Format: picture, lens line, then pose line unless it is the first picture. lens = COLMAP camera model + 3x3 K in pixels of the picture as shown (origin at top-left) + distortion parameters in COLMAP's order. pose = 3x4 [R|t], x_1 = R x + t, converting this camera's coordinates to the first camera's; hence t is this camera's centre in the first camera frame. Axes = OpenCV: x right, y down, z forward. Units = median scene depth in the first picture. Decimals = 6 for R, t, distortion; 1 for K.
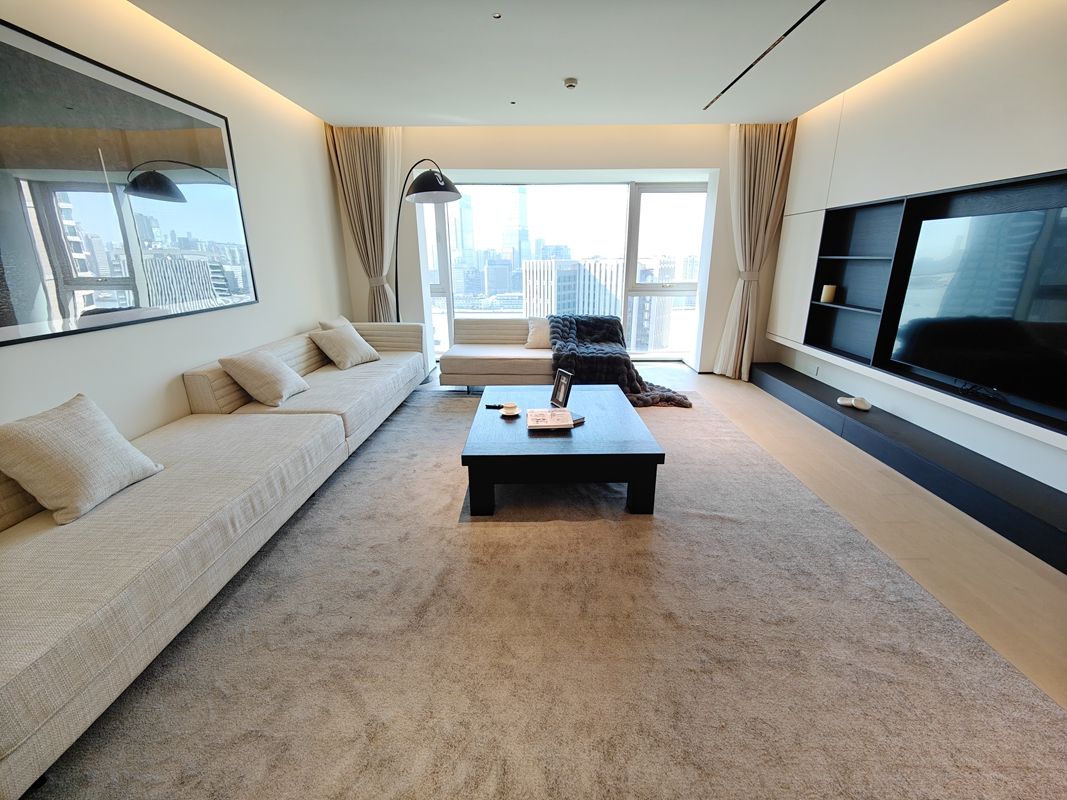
lens RADIAL K [[461.0, 0, 533.5], [0, 461.0, 400.0], [0, 0, 1]] dist [0.000797, -0.000291]
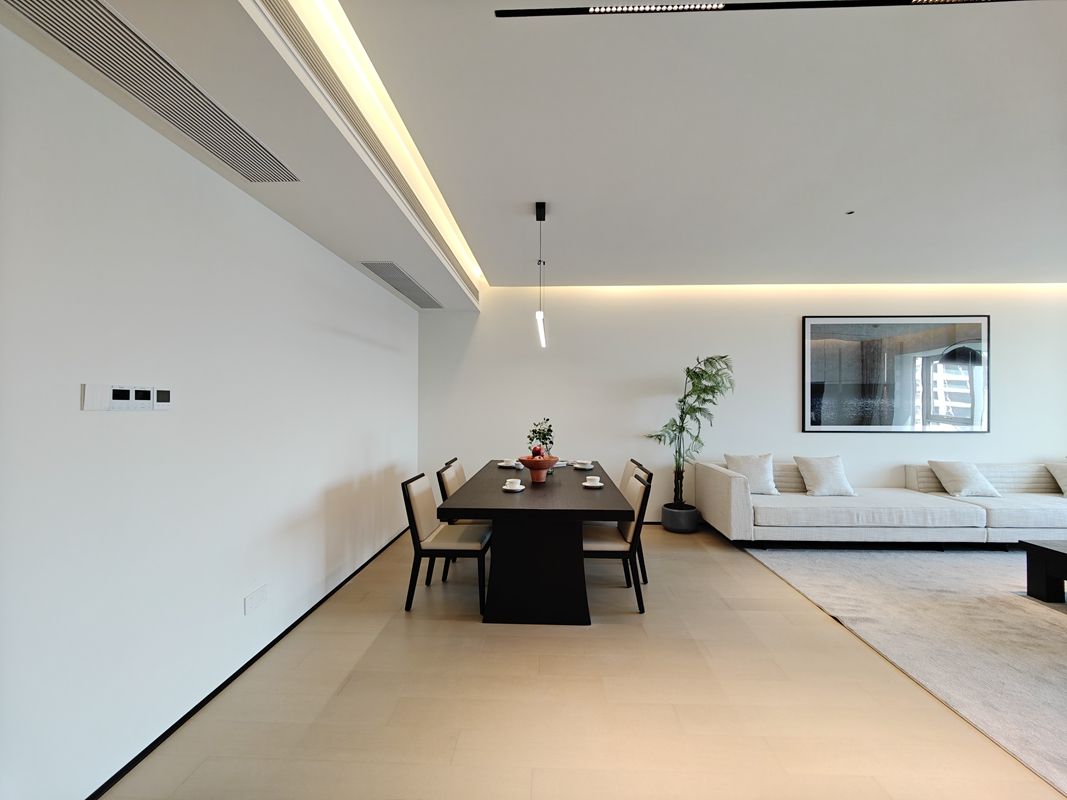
lens RADIAL K [[461.0, 0, 533.5], [0, 461.0, 400.0], [0, 0, 1]] dist [0.000797, -0.000291]
pose [[-0.028433, -0.004803, -0.999584, 1.187670], [-0.302926, 0.953006, 0.004037, 0.149464], [0.952590, 0.302915, -0.028552, -0.422929]]
